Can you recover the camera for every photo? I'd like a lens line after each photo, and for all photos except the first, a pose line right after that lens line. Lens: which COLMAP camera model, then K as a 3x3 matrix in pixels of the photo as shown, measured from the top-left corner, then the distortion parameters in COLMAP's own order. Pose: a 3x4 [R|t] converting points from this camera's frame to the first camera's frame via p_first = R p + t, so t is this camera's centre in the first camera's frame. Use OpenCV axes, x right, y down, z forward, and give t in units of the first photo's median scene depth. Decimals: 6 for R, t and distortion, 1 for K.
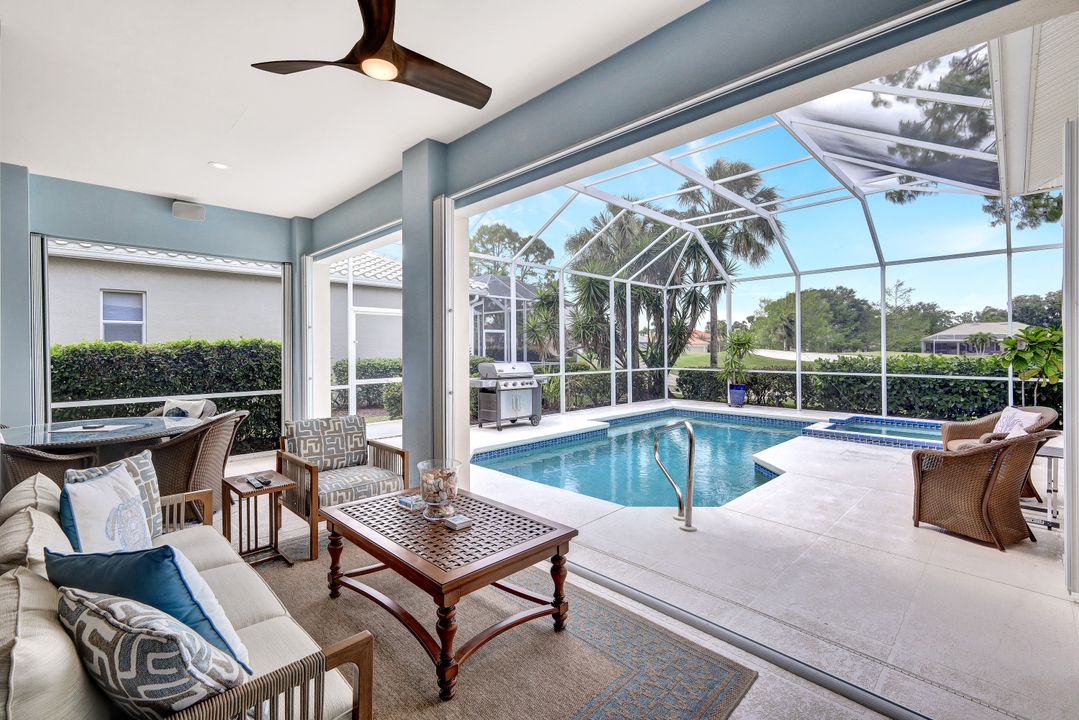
lens RADIAL K [[473.7, 0, 539.5], [0, 473.7, 350.9], [0, 0, 1]] dist [0.004878, 0.000344]
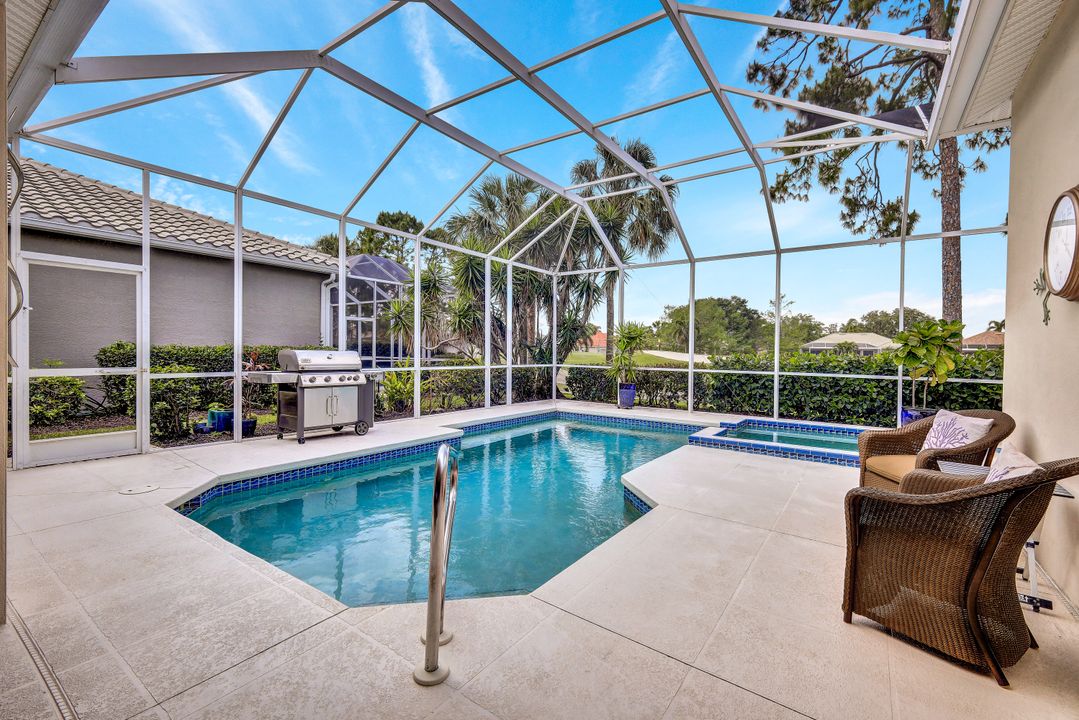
lens RADIAL K [[467.9, 0, 540.2], [0, 467.9, 362.1], [0, 0, 1]] dist [0.000410, 0.000045]
pose [[0.984856, 0.013853, 0.172819, 0.110552], [-0.017414, 0.999666, 0.019103, 0.018119], [-0.172496, -0.021823, 0.984768, 0.174540]]
